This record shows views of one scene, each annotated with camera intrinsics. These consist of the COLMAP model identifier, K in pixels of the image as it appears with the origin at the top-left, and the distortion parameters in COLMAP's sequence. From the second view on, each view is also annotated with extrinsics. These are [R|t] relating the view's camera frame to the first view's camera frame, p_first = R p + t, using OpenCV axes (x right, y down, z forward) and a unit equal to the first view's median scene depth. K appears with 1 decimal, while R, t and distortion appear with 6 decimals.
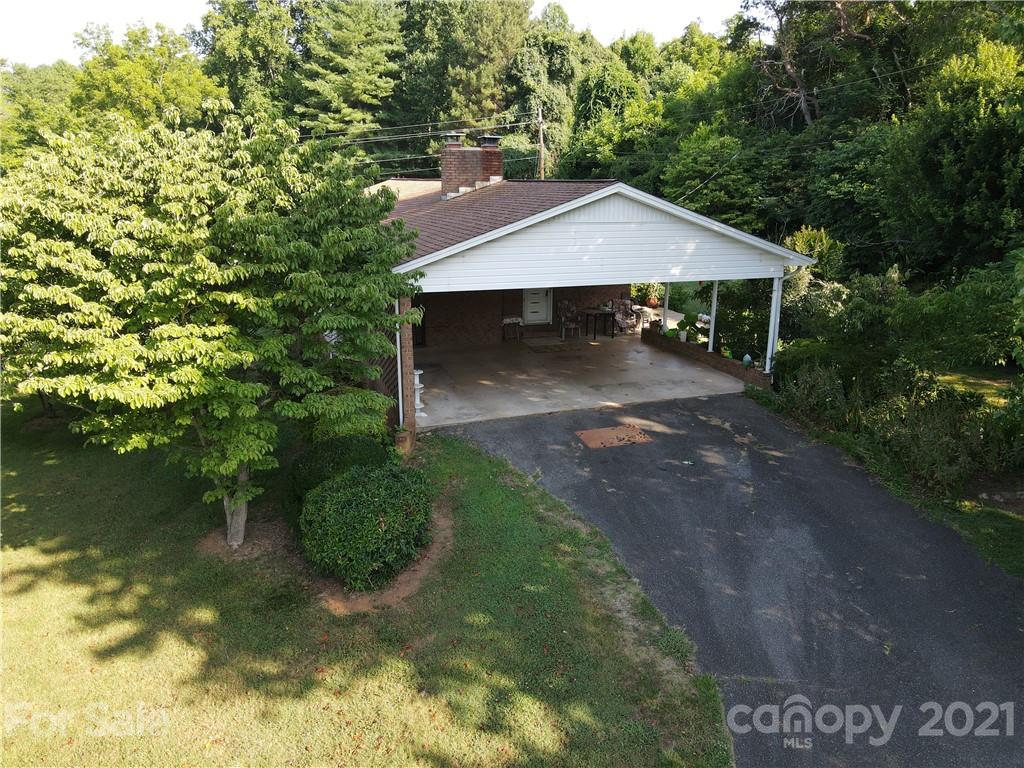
lens RADIAL K [[721.2, 0, 512.3], [0, 721.2, 383.3], [0, 0, 1]] dist [-0.007870, -0.002907]
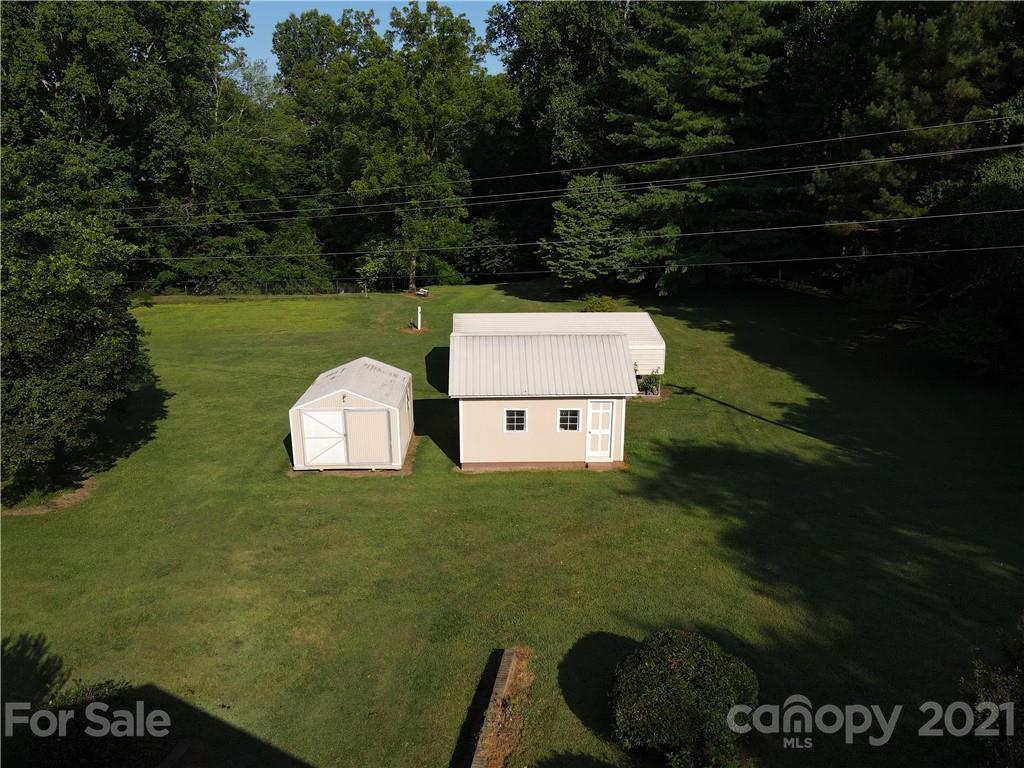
lens RADIAL K [[721.2, 0, 511.9], [0, 721.2, 384.6], [0, 0, 1]] dist [-0.007870, -0.002907]
pose [[0.858004, 0.137609, -0.494866, -0.023426], [-0.138231, 0.989761, 0.035560, -0.158843], [0.494693, 0.037895, 0.868241, 0.419841]]
